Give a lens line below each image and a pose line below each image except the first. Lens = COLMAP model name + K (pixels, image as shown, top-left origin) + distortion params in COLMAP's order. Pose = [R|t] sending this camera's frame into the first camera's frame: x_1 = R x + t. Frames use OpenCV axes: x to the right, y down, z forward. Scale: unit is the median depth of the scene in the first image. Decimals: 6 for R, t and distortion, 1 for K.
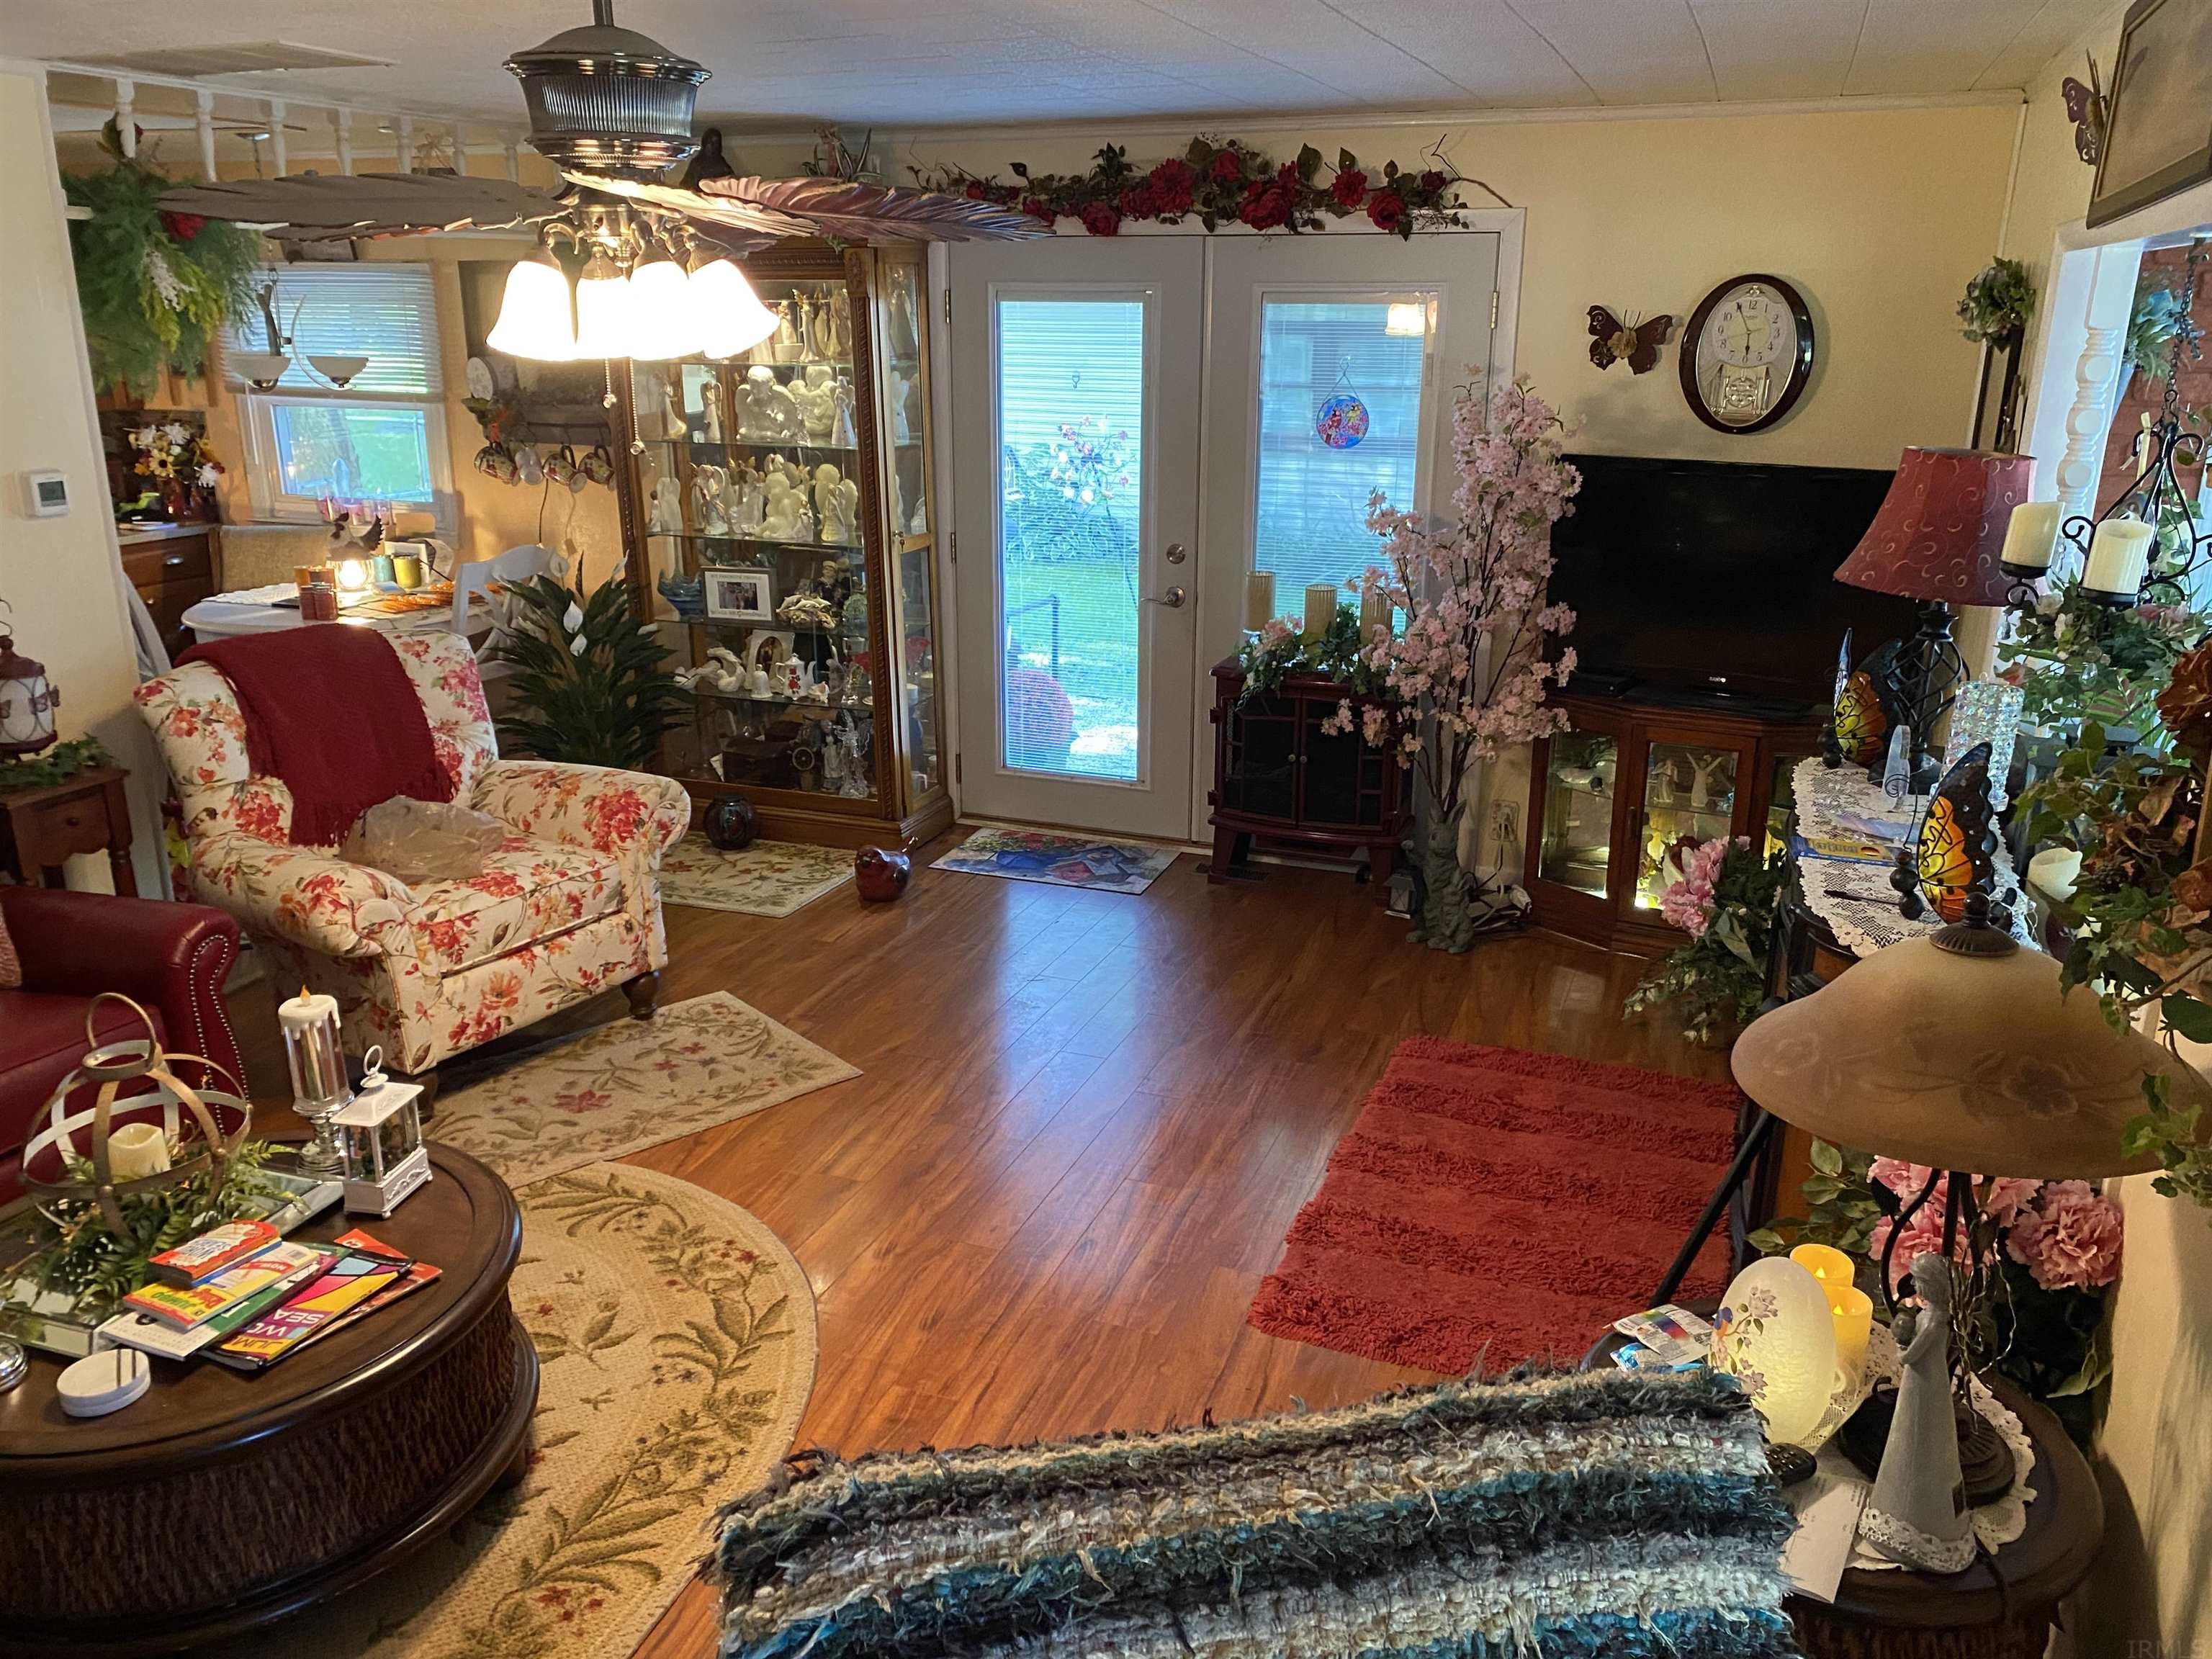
lens RADIAL K [[1681.4, 0, 1103.7], [0, 1681.4, 862.4], [0, 0, 1]] dist [0.016983, 0.006608]
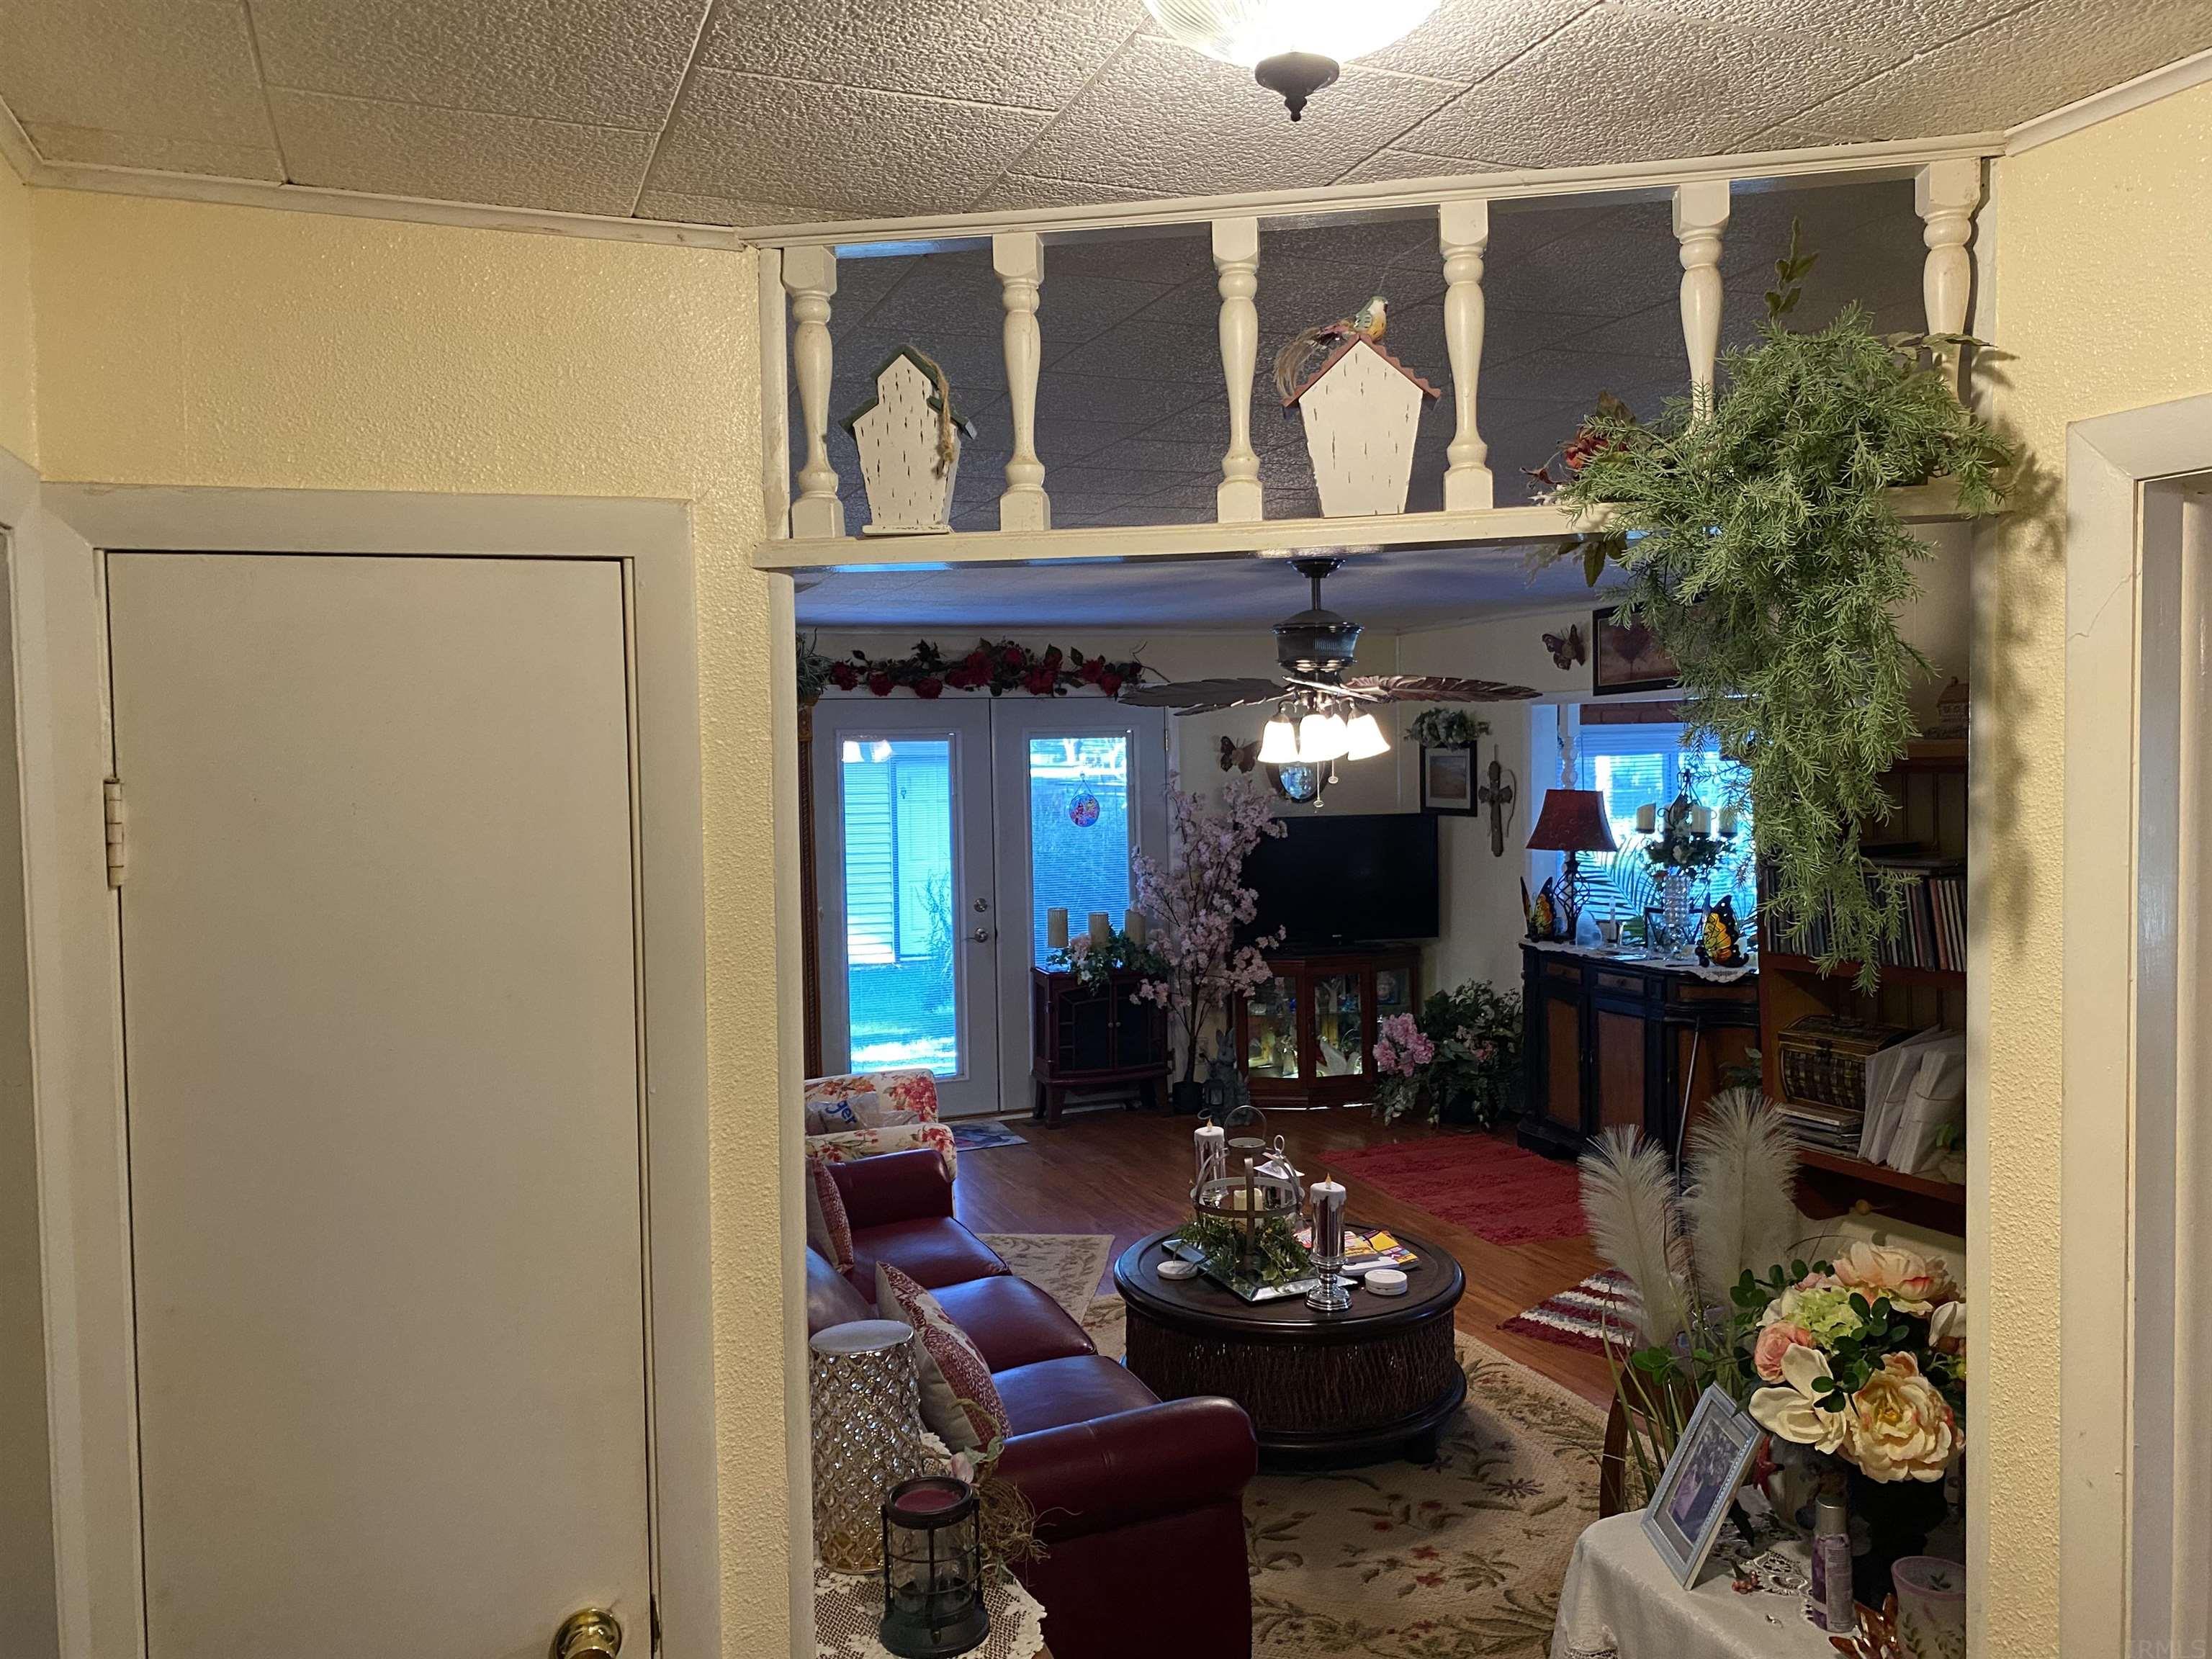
lens RADIAL K [[1676.9, 0, 1106.5], [0, 1676.9, 863.3], [0, 0, 1]] dist [0.032857, -0.019089]
pose [[0.737479, -0.070323, 0.671699, -1.064315], [0.236291, 0.958573, -0.159073, 0.043096], [-0.632686, 0.276030, 0.723544, -0.142722]]
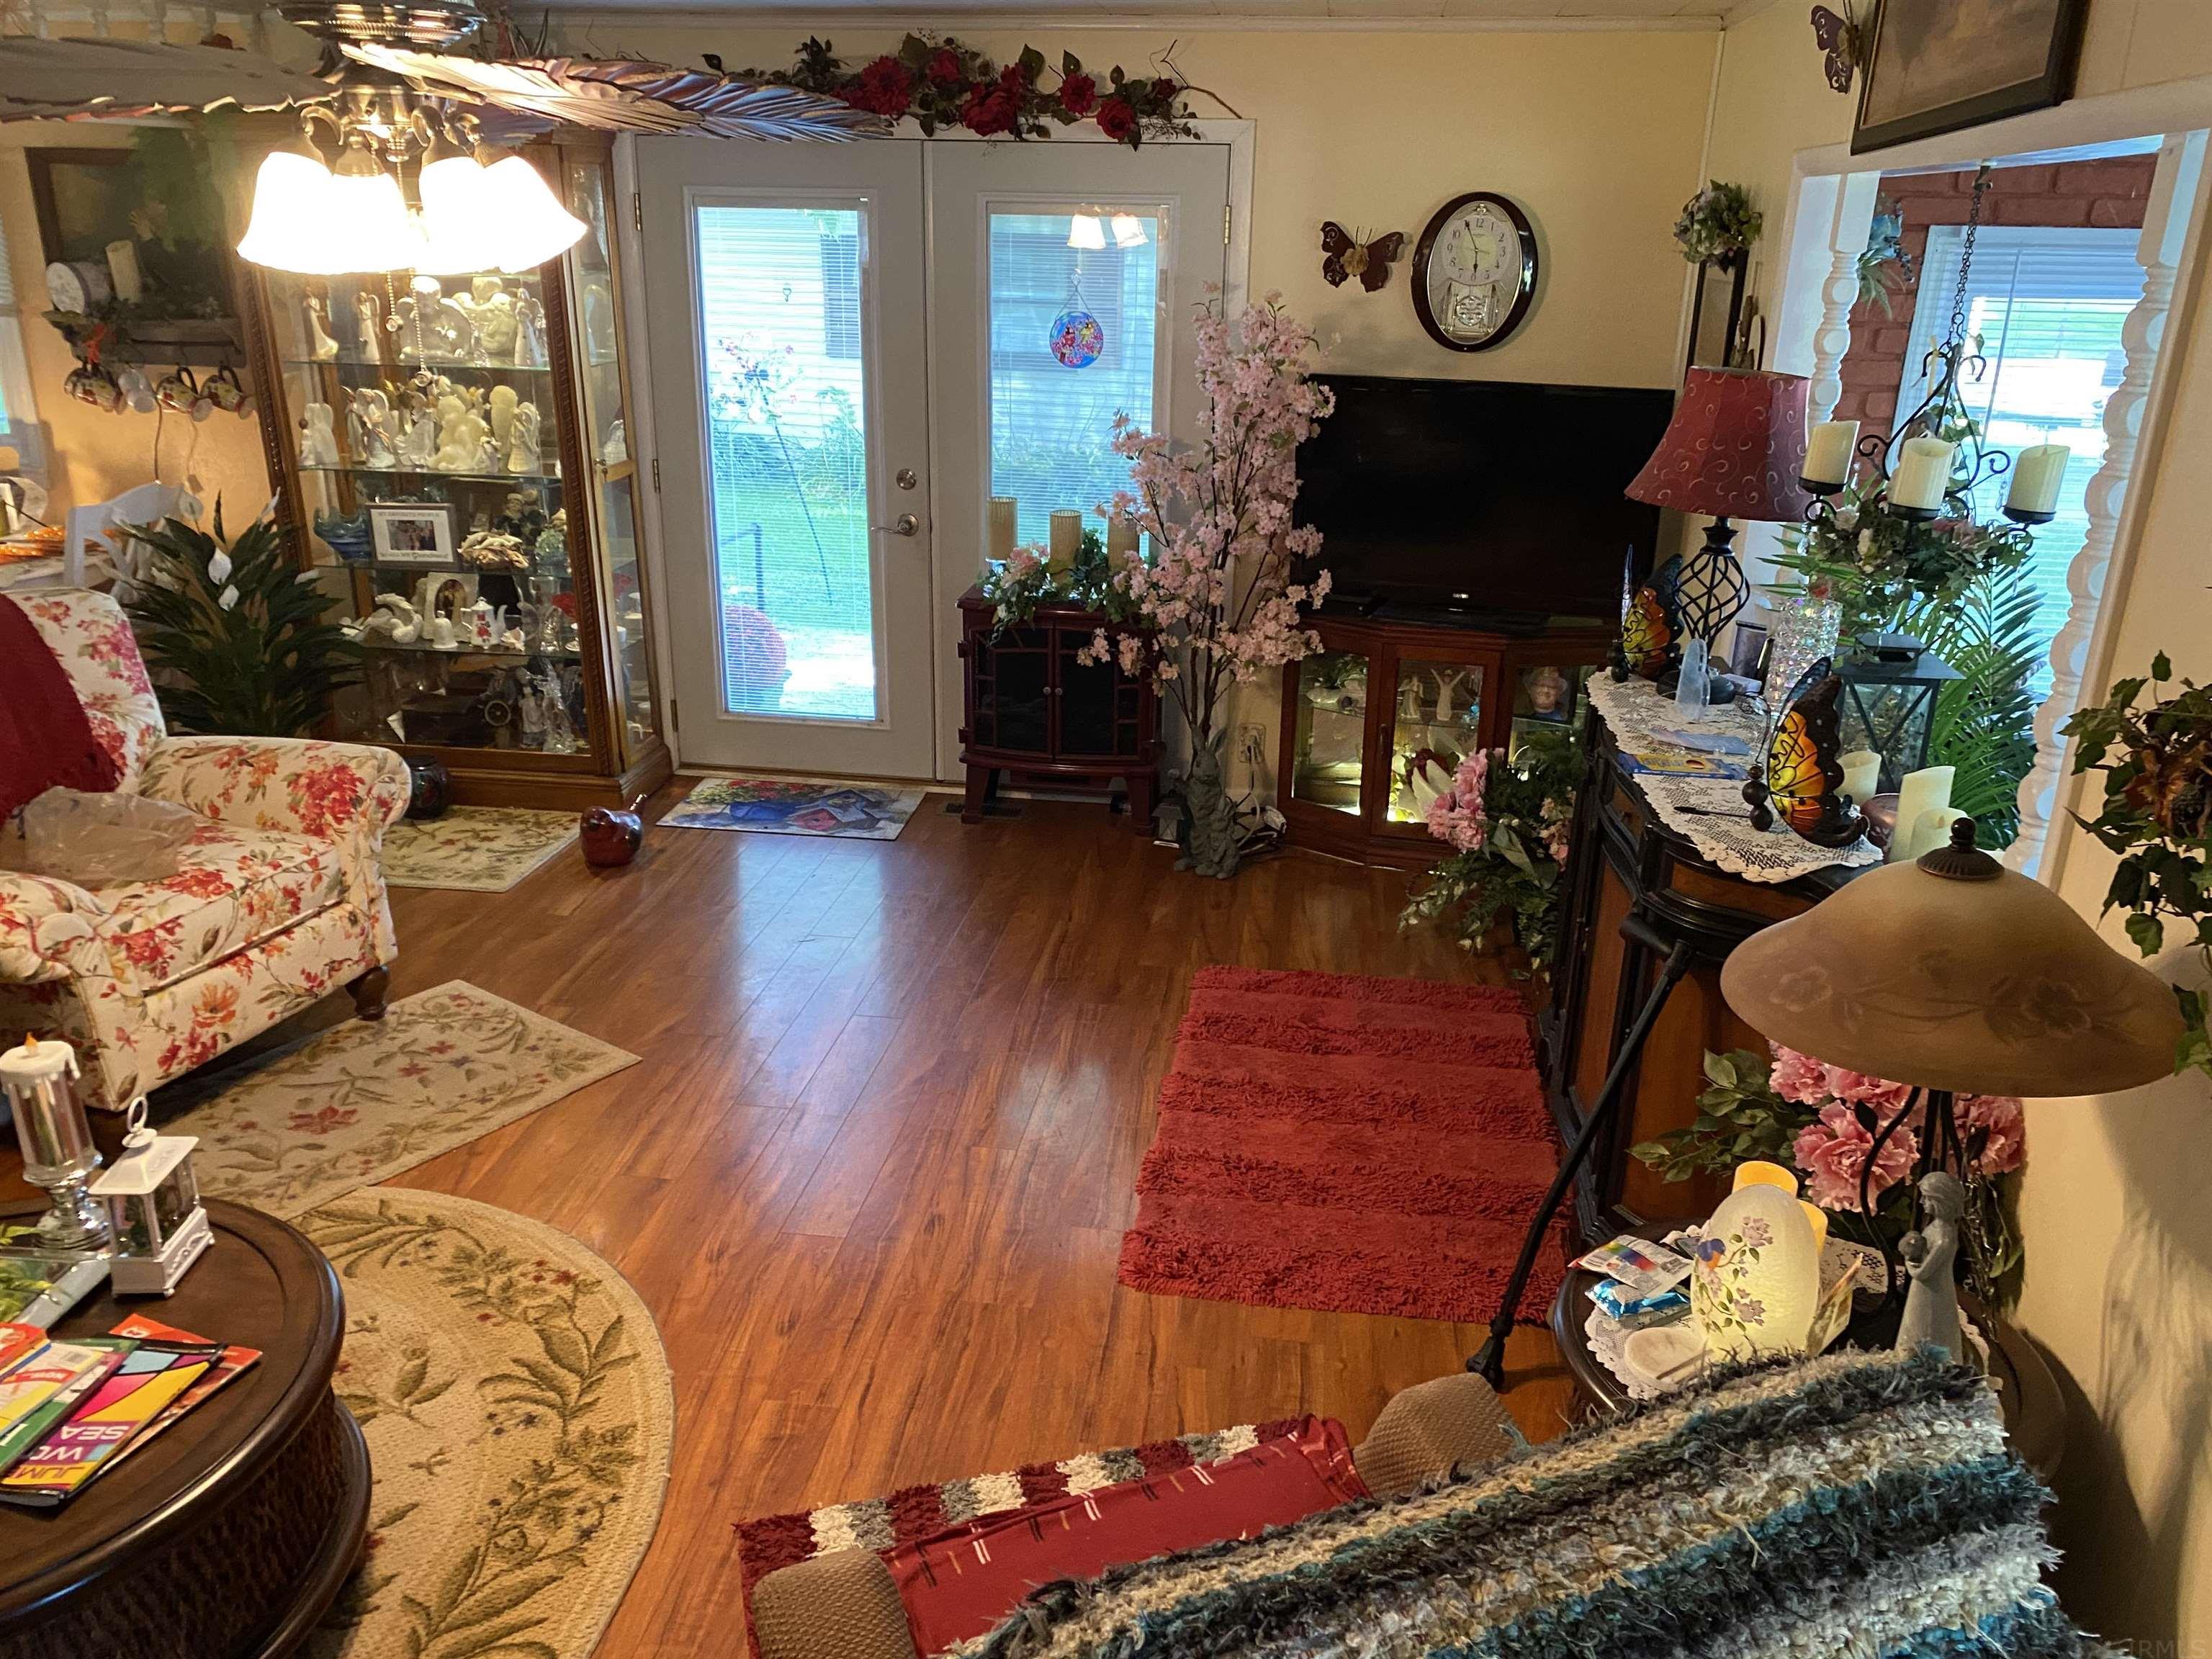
lens RADIAL K [[1676.9, 0, 1106.5], [0, 1676.9, 863.3], [0, 0, 1]] dist [0.032857, -0.019089]
pose [[0.974534, -0.068895, 0.213393, -0.082854], [0.058523, 0.996794, 0.054556, -0.016078], [-0.216468, -0.040678, 0.975442, 0.047132]]
